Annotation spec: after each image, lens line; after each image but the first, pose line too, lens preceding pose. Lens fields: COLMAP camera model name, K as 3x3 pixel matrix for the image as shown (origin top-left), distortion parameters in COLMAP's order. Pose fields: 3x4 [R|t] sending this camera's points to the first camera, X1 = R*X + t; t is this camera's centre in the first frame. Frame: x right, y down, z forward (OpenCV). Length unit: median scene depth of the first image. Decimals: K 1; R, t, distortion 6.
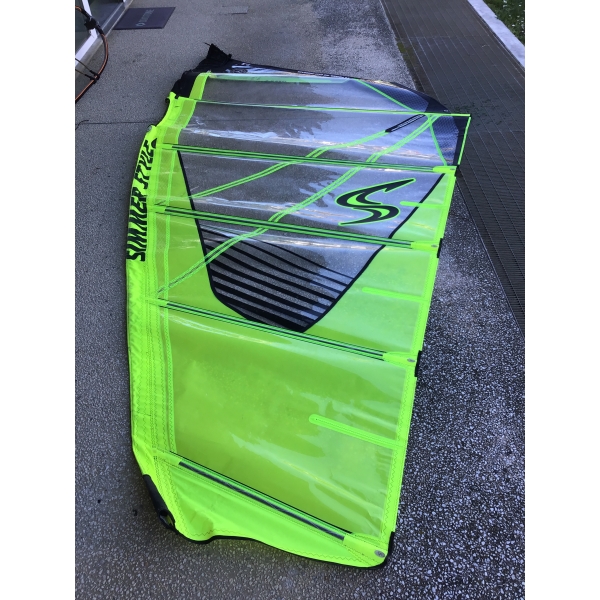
lens RADIAL K [[548.2, 0, 301.4], [0, 548.2, 291.6], [0, 0, 1]] dist [0.130282, -0.282065]
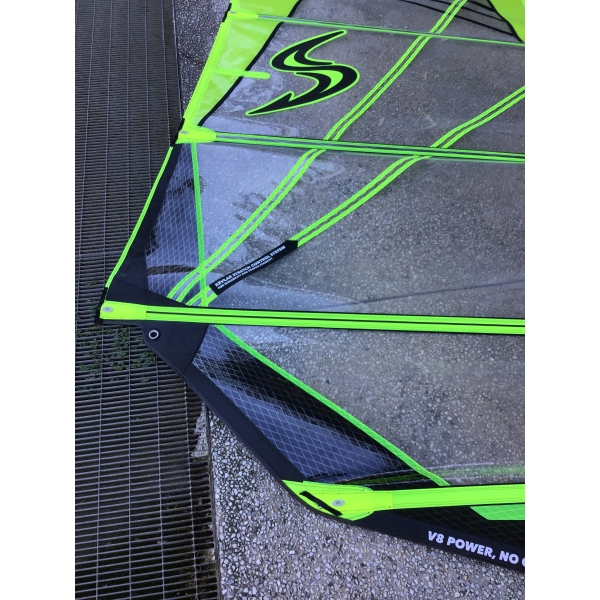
lens RADIAL K [[548.2, 0, 301.4], [0, 548.2, 291.6], [0, 0, 1]] dist [0.130282, -0.282065]
pose [[-0.989074, 0.117787, -0.088651, 0.328935], [-0.107834, -0.168001, 0.979871, -1.291998], [0.100523, 0.978725, 0.178867, 1.604466]]
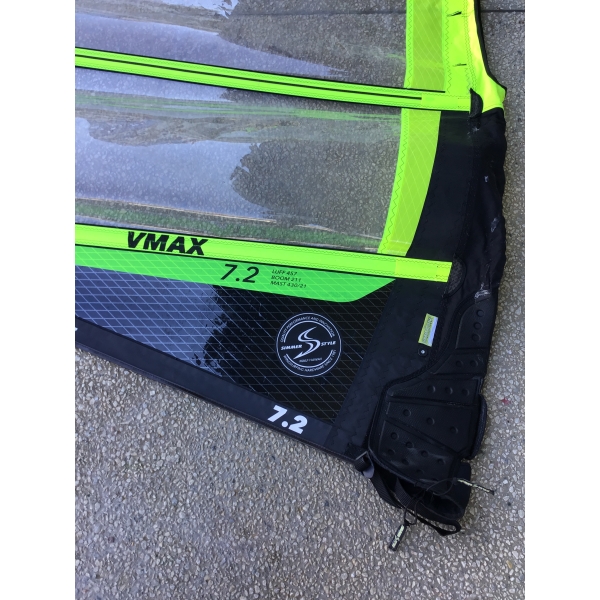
lens RADIAL K [[548.2, 0, 301.4], [0, 548.2, 291.6], [0, 0, 1]] dist [0.130282, -0.282065]
pose [[-0.999890, 0.014418, -0.003617, -0.223839], [-0.008810, -0.378821, 0.925428, -1.279269], [0.011973, 0.925358, 0.378906, 1.818011]]
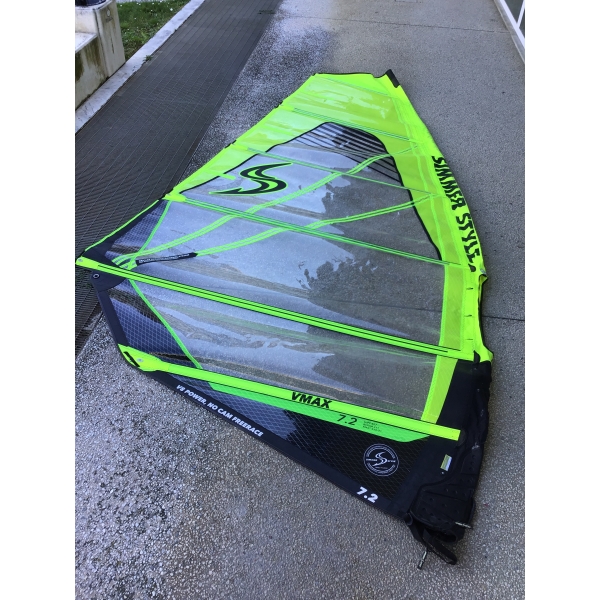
lens RADIAL K [[548.2, 0, 301.4], [0, 548.2, 291.6], [0, 0, 1]] dist [0.130282, -0.282065]
pose [[-0.988763, -0.104371, 0.107022, -0.166755], [0.095560, 0.109245, 0.989411, -1.833824], [-0.114957, 0.988520, -0.098043, 1.878221]]
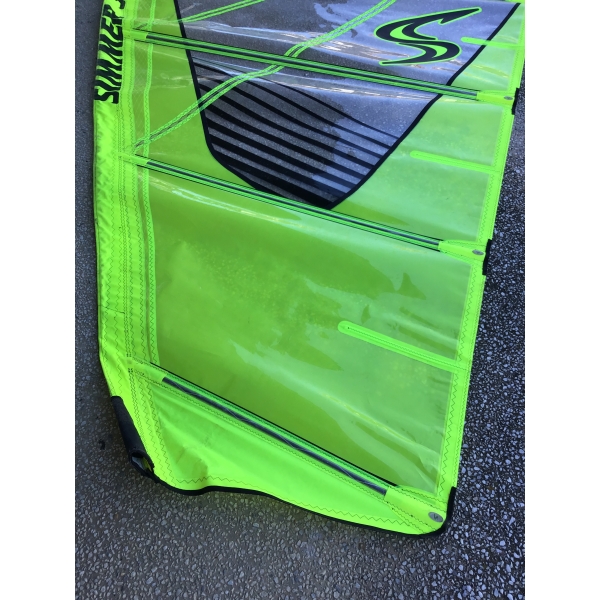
lens RADIAL K [[548.2, 0, 301.4], [0, 548.2, 291.6], [0, 0, 1]] dist [0.130282, -0.282065]
pose [[0.999271, 0.038037, 0.003214, -0.036692], [-0.037824, 0.975282, 0.217701, 0.023676], [0.005146, -0.217664, 0.976010, 0.265674]]
